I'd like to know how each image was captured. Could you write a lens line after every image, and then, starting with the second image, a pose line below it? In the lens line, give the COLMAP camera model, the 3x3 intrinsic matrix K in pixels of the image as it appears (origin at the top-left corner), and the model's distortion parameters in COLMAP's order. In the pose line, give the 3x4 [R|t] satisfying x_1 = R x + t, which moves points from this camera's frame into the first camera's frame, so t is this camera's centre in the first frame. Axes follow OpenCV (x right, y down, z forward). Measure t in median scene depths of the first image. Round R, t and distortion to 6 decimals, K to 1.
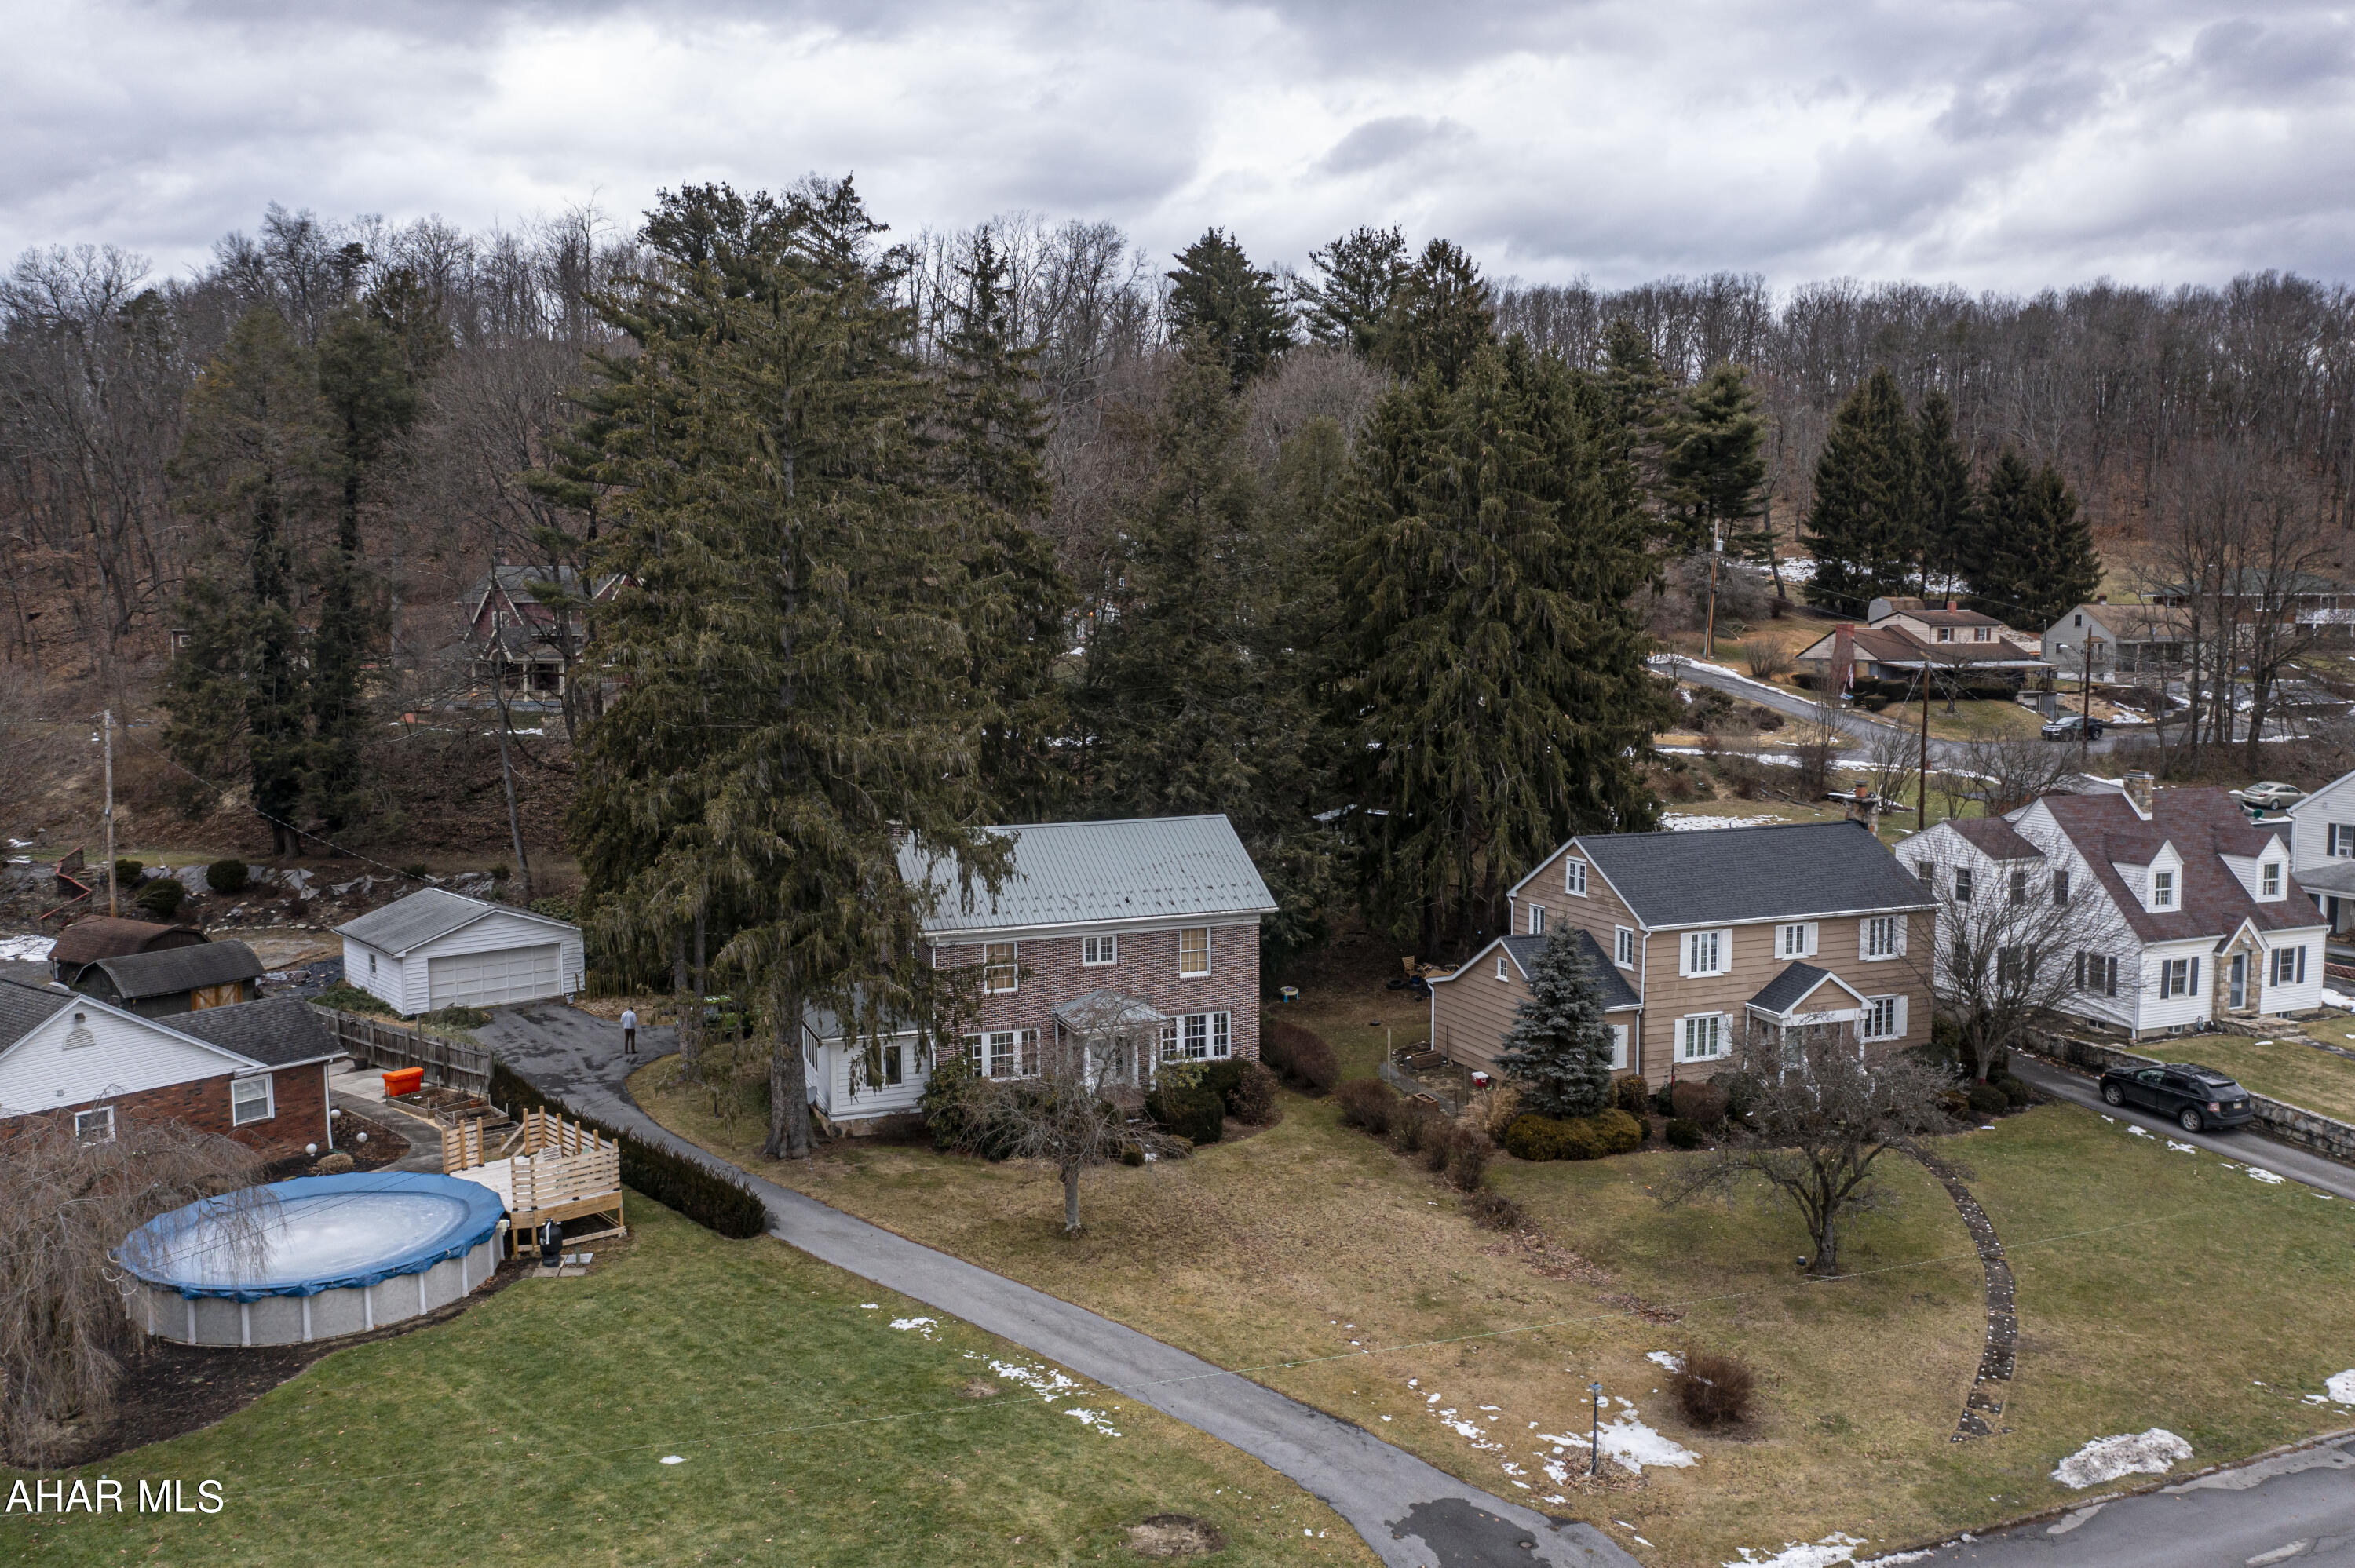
lens RADIAL K [[1822.9, 0, 1171.7], [0, 1822.9, 791.3], [0, 0, 1]] dist [-0.031027, 0.005619]
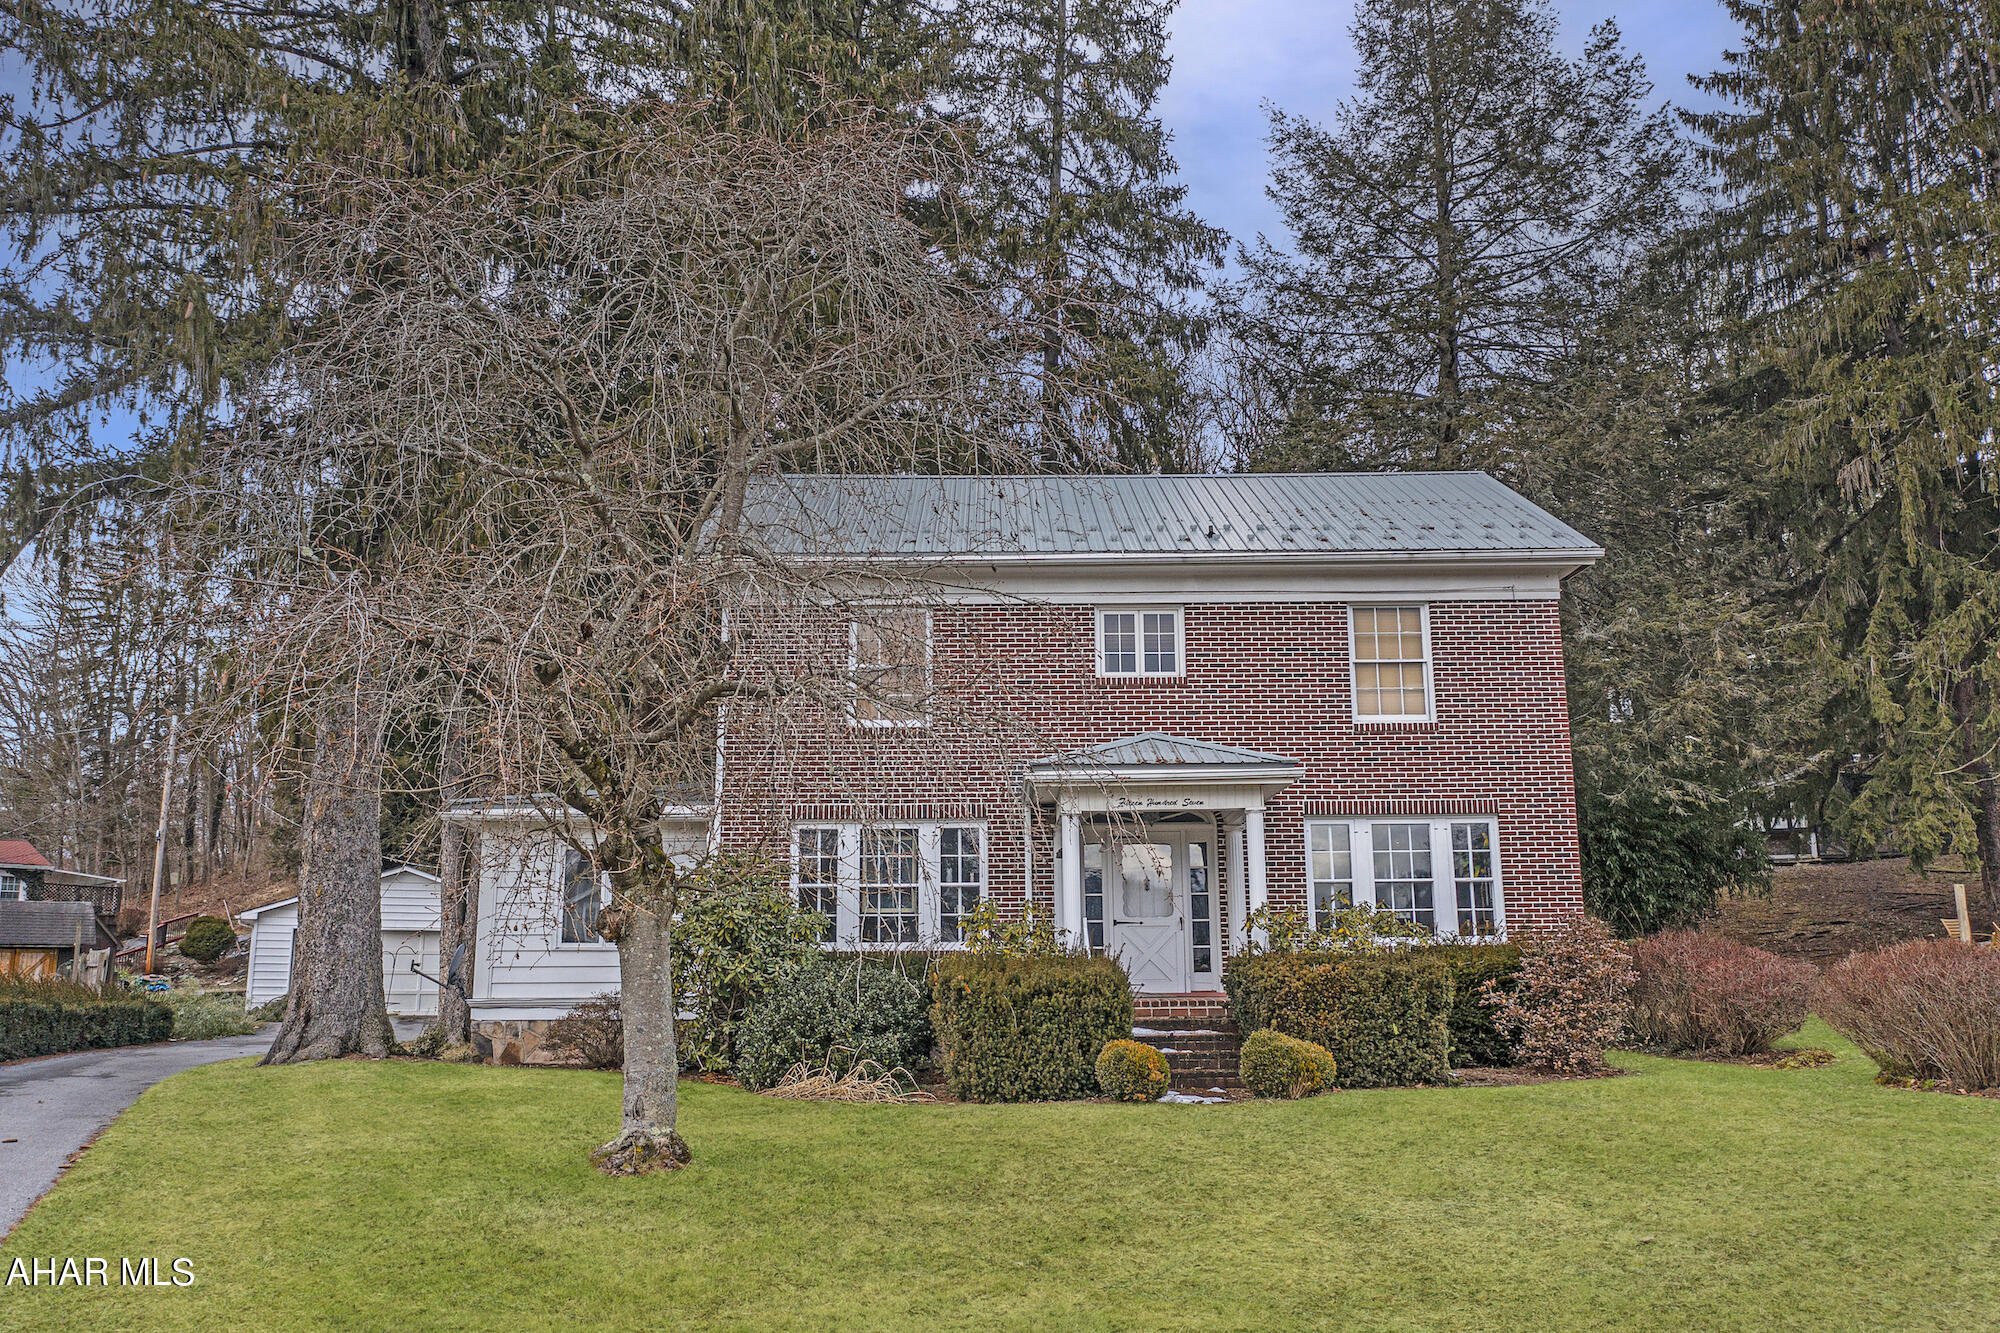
lens RADIAL K [[1555.5, 0, 1014.5], [0, 1555.5, 666.4], [0, 0, 1]] dist [-0.023847, 0.006978]
pose [[0.936816, -0.074346, -0.341830, 0.043987], [-0.030583, 0.956008, -0.291742, 0.162247], [0.348482, 0.283763, 0.893330, 0.564619]]
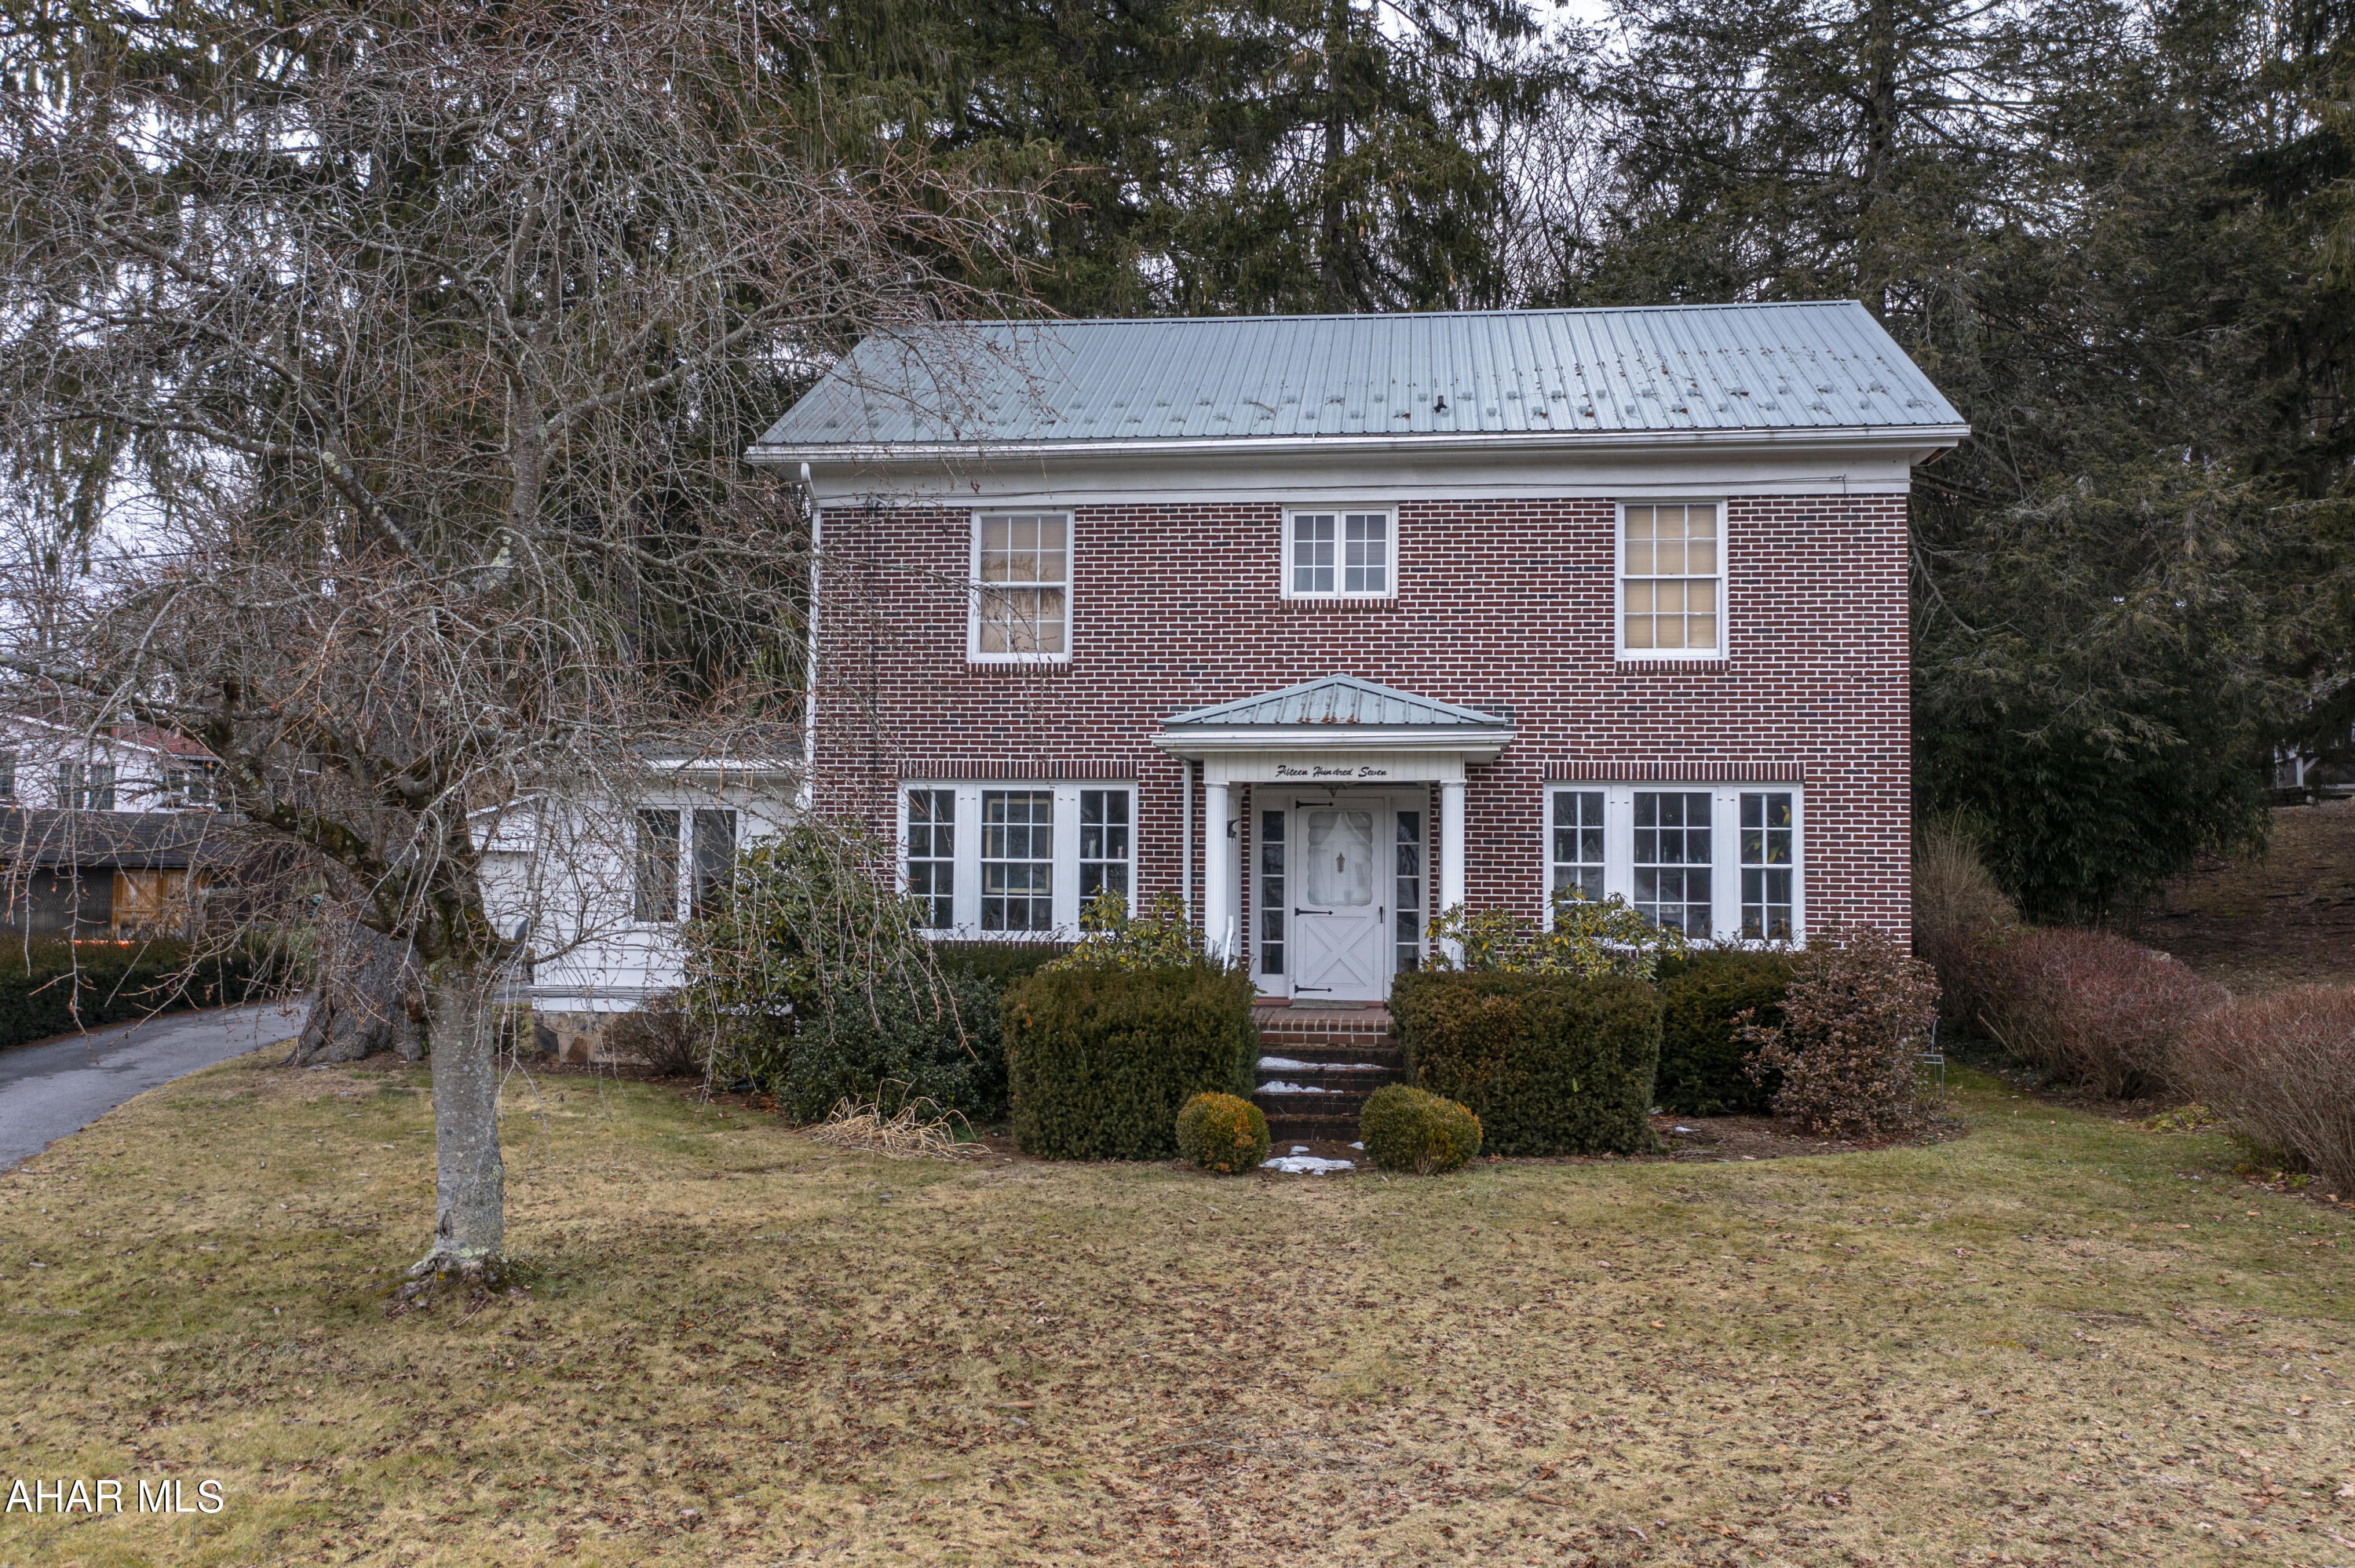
lens RADIAL K [[1926.1, 0, 1191.7], [0, 1926.1, 776.8], [0, 0, 1]] dist [-0.028856, 0.013974]
pose [[0.885651, -0.011690, -0.464204, 0.076436], [-0.061204, 0.988023, -0.141652, 0.144949], [0.460300, 0.153865, 0.874328, 0.583752]]
